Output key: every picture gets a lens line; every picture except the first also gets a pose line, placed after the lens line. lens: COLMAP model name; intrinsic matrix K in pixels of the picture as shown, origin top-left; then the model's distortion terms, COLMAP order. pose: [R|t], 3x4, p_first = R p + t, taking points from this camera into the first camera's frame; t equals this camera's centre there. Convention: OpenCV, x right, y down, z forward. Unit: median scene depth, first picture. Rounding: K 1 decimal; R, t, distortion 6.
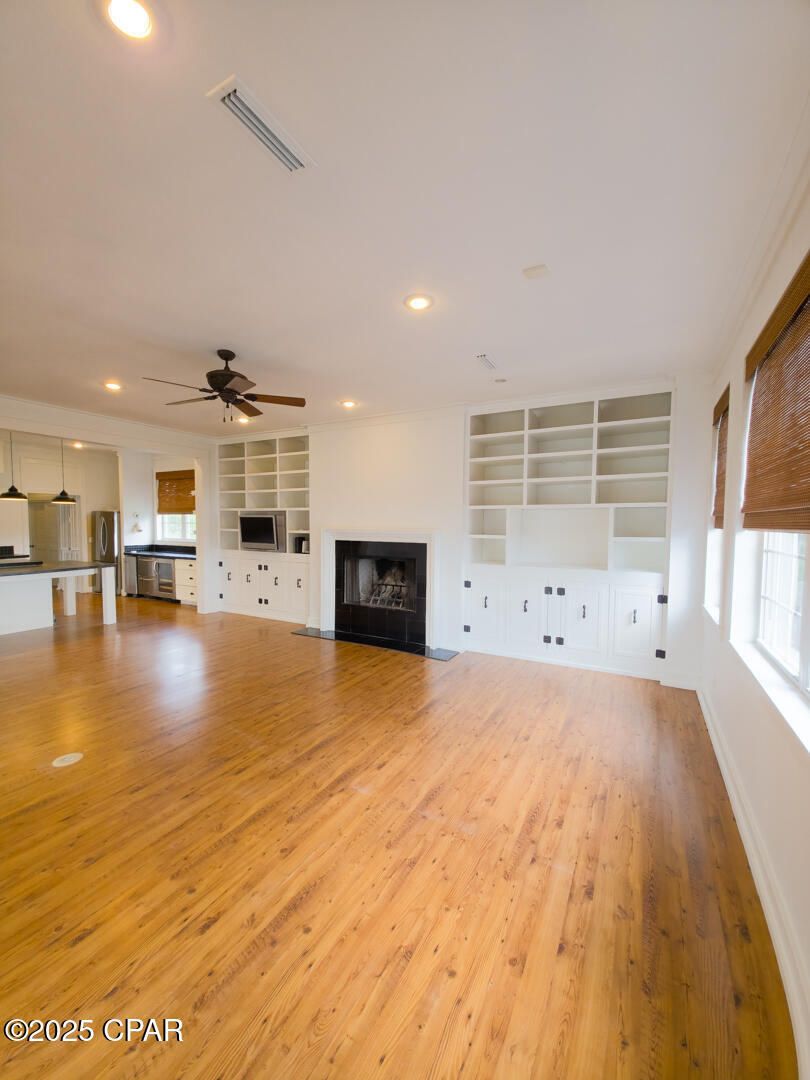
lens RADIAL K [[427.0, 0, 406.9], [0, 427.0, 546.0], [0, 0, 1]] dist [0.010153, -0.006486]
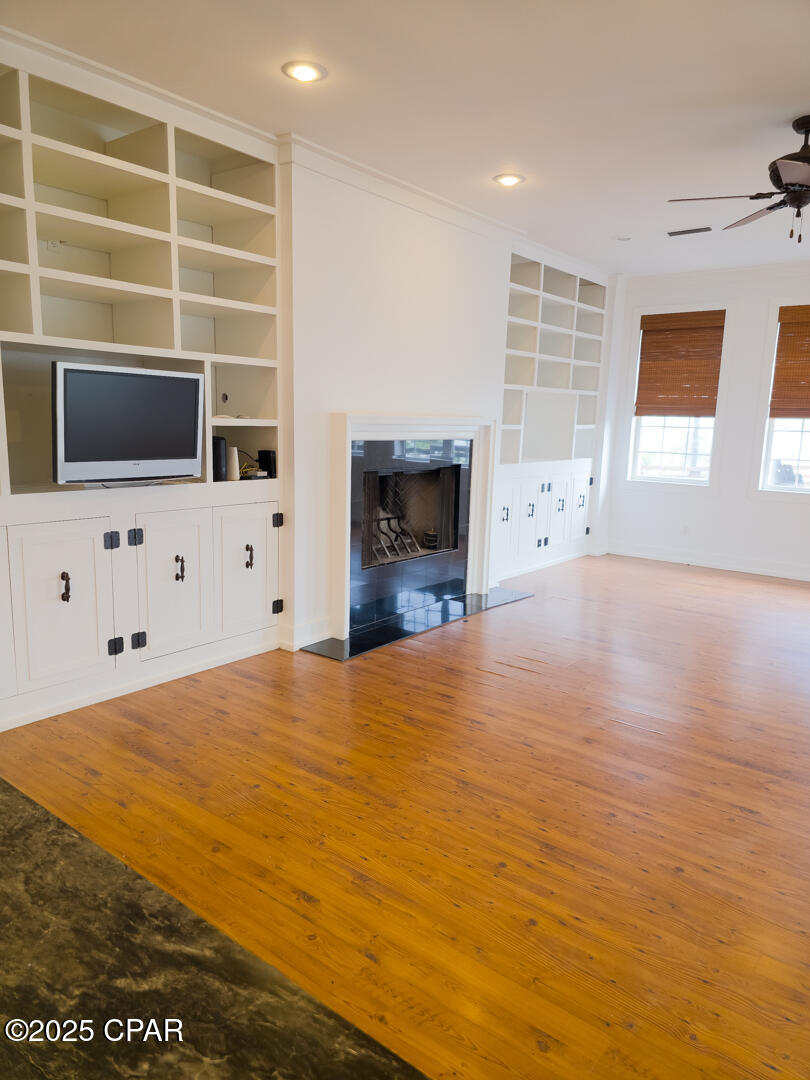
lens RADIAL K [[726.5, 0, 410.6], [0, 726.5, 544.4], [0, 0, 1]] dist [0.069063, -0.074425]
pose [[0.171900, -0.163830, 0.971396, -1.603255], [0.045021, 0.986350, 0.158385, -0.039973], [-0.984085, 0.016507, 0.176930, 1.361638]]
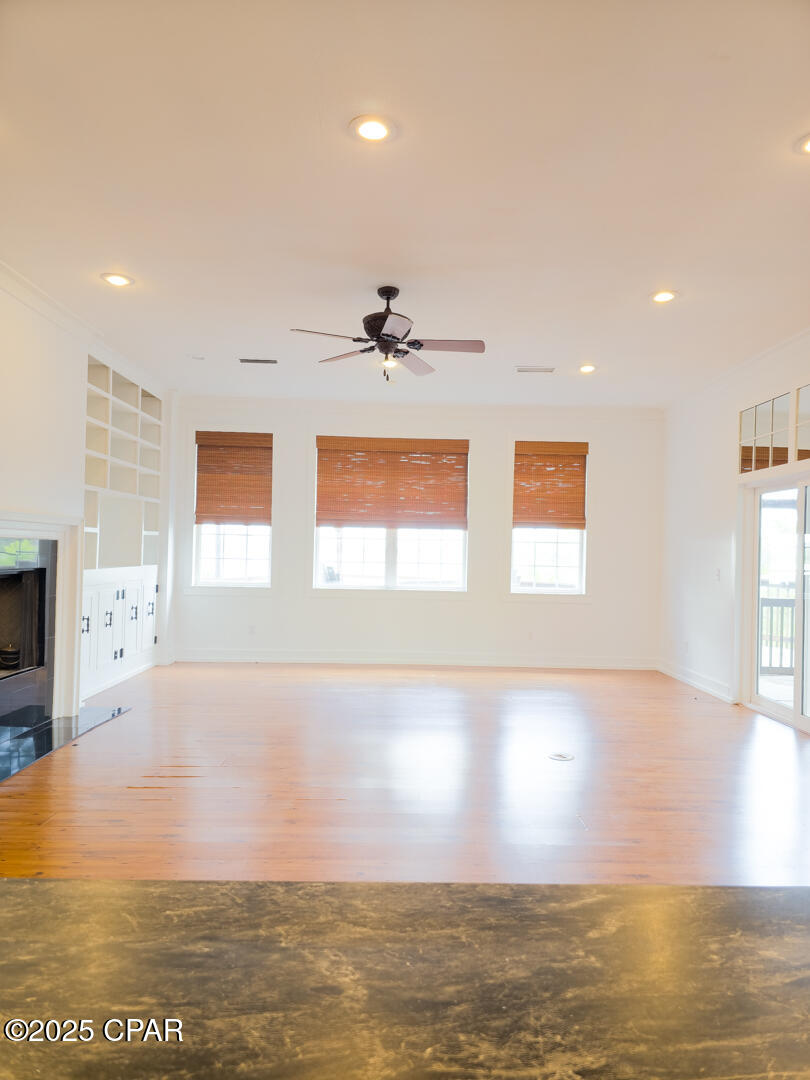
lens RADIAL K [[726.5, 0, 410.6], [0, 726.5, 544.4], [0, 0, 1]] dist [0.069063, -0.074425]
pose [[-0.490475, -0.001199, 0.871454, -1.591306], [0.040951, 0.998863, 0.024423, -0.006256], [-0.870492, 0.047666, -0.489868, 1.619741]]
